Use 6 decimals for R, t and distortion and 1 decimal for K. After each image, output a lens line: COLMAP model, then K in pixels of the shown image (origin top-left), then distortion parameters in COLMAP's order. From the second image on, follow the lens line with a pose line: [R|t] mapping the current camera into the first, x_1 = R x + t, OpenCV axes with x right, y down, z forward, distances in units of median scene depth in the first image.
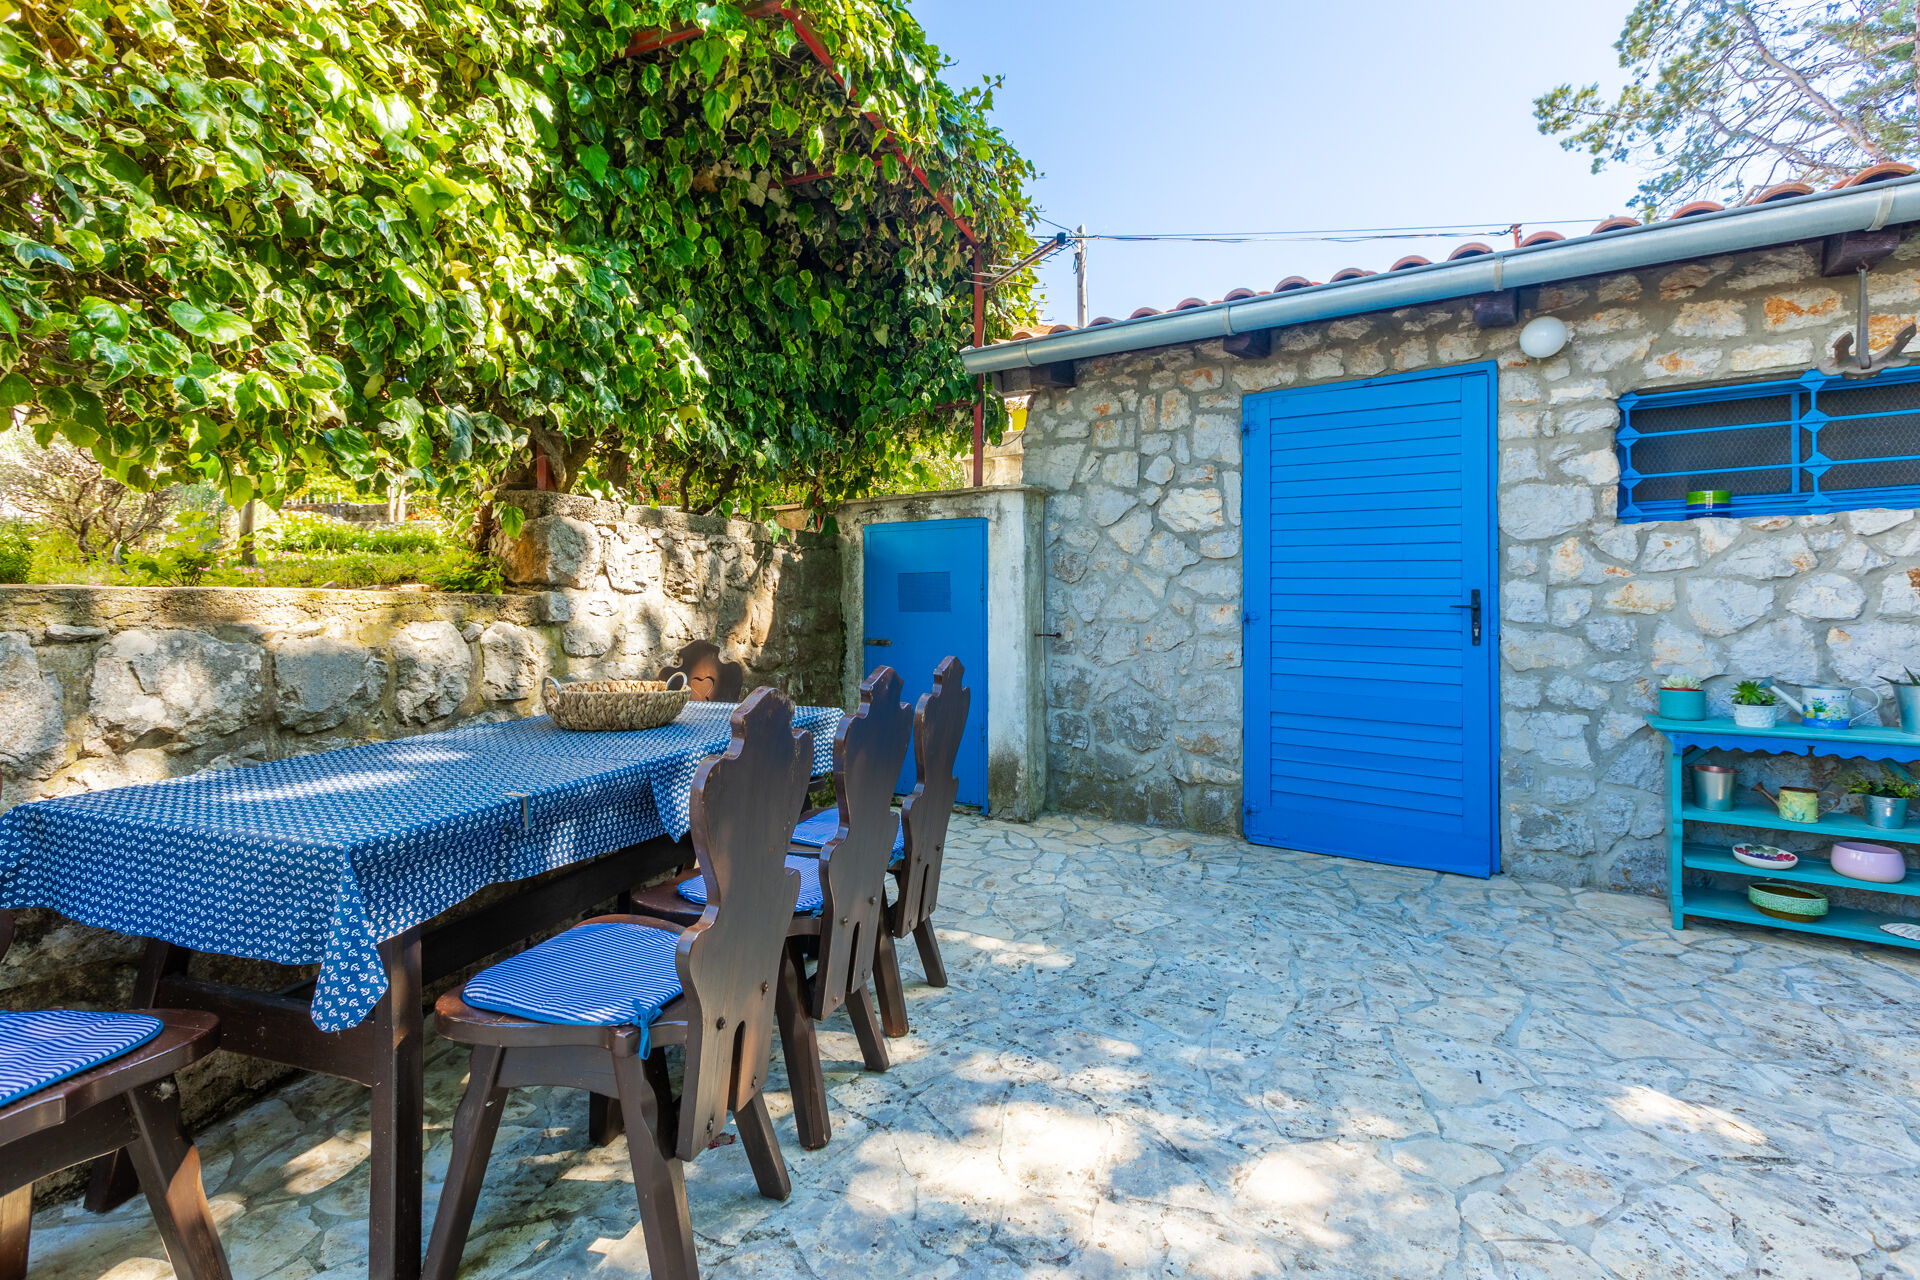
lens RADIAL K [[868.5, 0, 942.4], [0, 868.5, 596.0], [0, 0, 1]] dist [-0.005359, 0.000311]
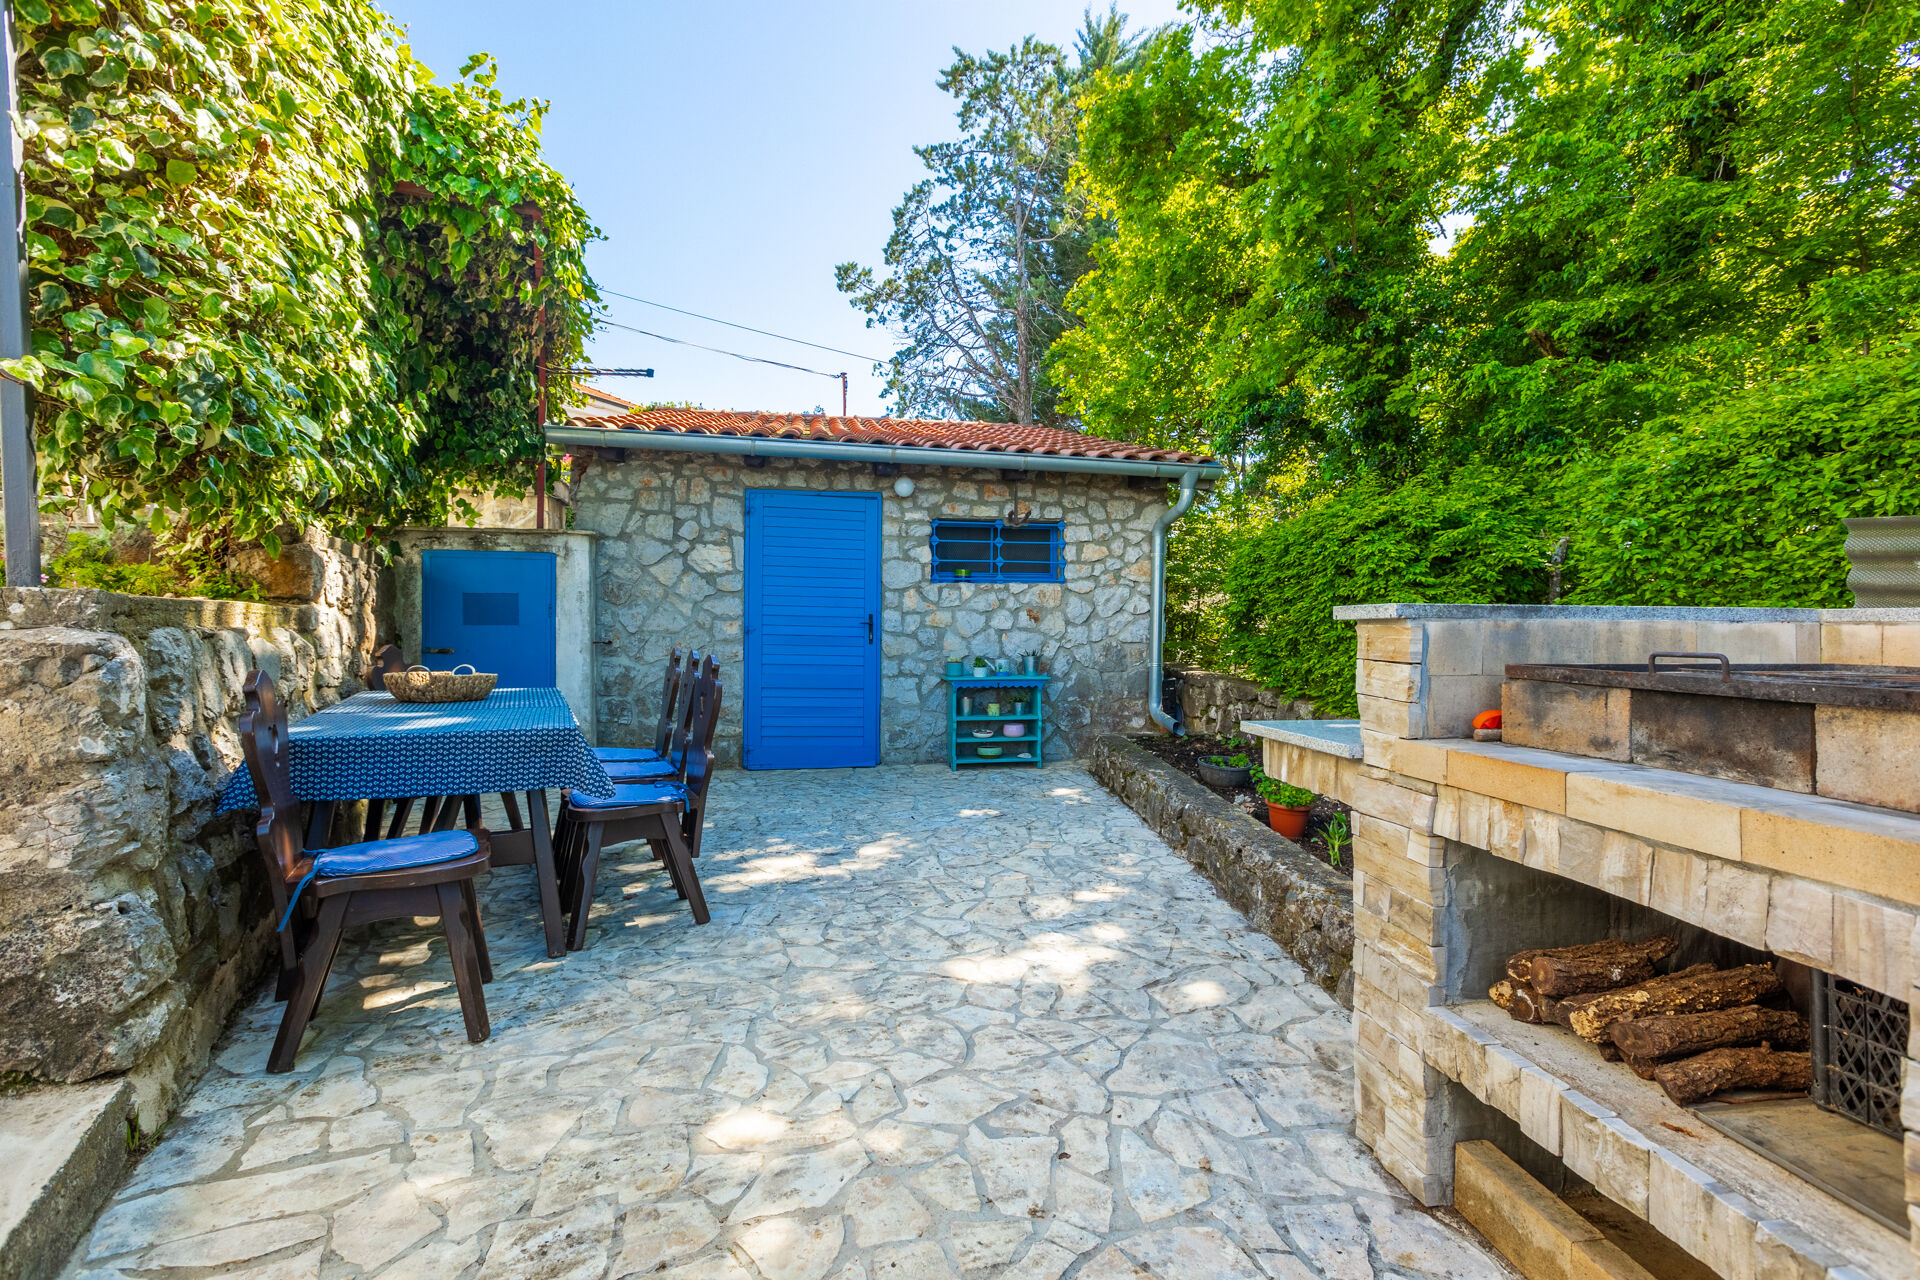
lens RADIAL K [[868.5, 0, 951.3], [0, 868.5, 629.9], [0, 0, 1]] dist [-0.005359, 0.000311]
pose [[0.704751, 0.001271, 0.709453, -0.601976], [-0.013358, 0.999845, 0.011477, 0.002554], [-0.709329, -0.017565, 0.704659, -0.451561]]
